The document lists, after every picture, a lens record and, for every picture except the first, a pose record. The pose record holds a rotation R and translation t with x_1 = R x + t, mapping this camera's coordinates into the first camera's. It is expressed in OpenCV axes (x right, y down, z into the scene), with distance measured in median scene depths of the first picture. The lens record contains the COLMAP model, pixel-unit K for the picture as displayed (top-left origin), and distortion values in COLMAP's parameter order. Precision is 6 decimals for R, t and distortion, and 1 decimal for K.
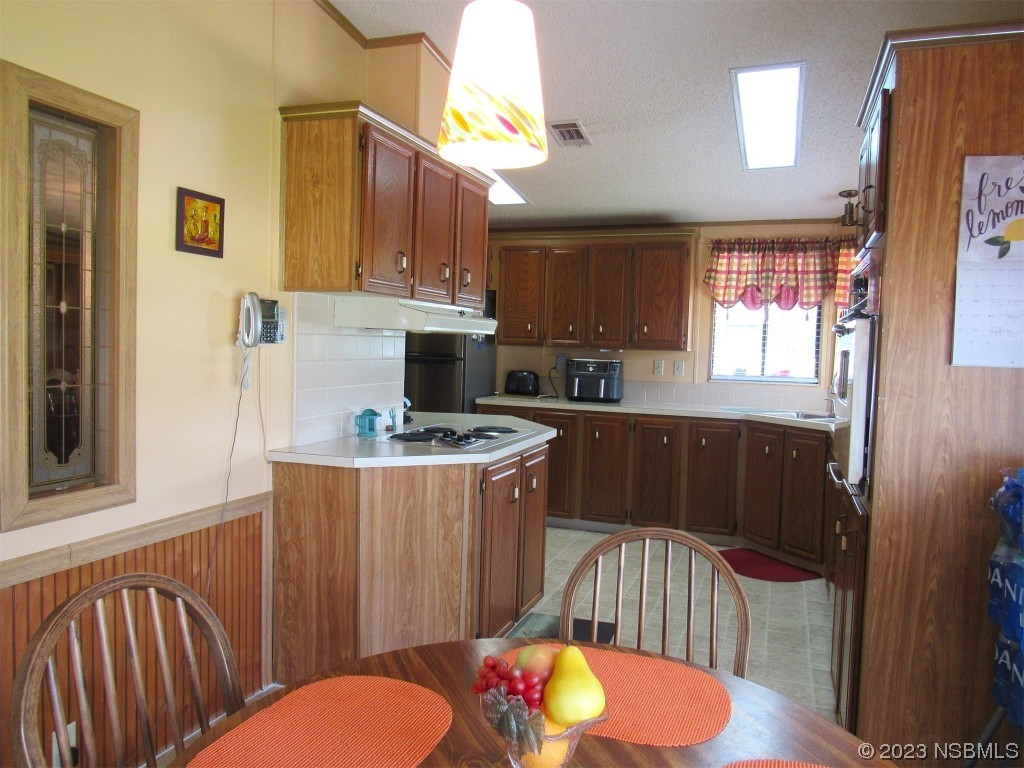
lens RADIAL K [[729.5, 0, 512.0], [0, 729.5, 384.0], [0, 0, 1]] dist [-0.032493, 0.003100]
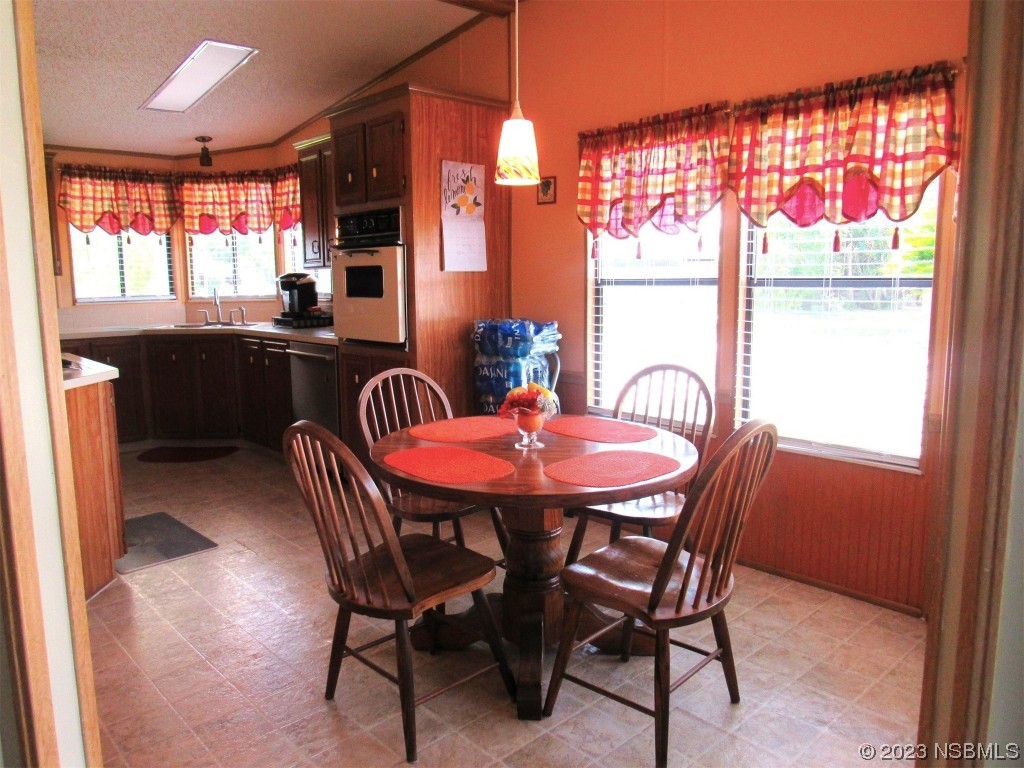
lens RADIAL K [[729.5, 0, 512.0], [0, 729.5, 384.0], [0, 0, 1]] dist [-0.032493, 0.003100]
pose [[0.455003, -0.163330, 0.875383, -0.377540], [0.068854, 0.986545, 0.148282, -0.001932], [-0.887824, -0.007195, 0.460127, -0.017318]]
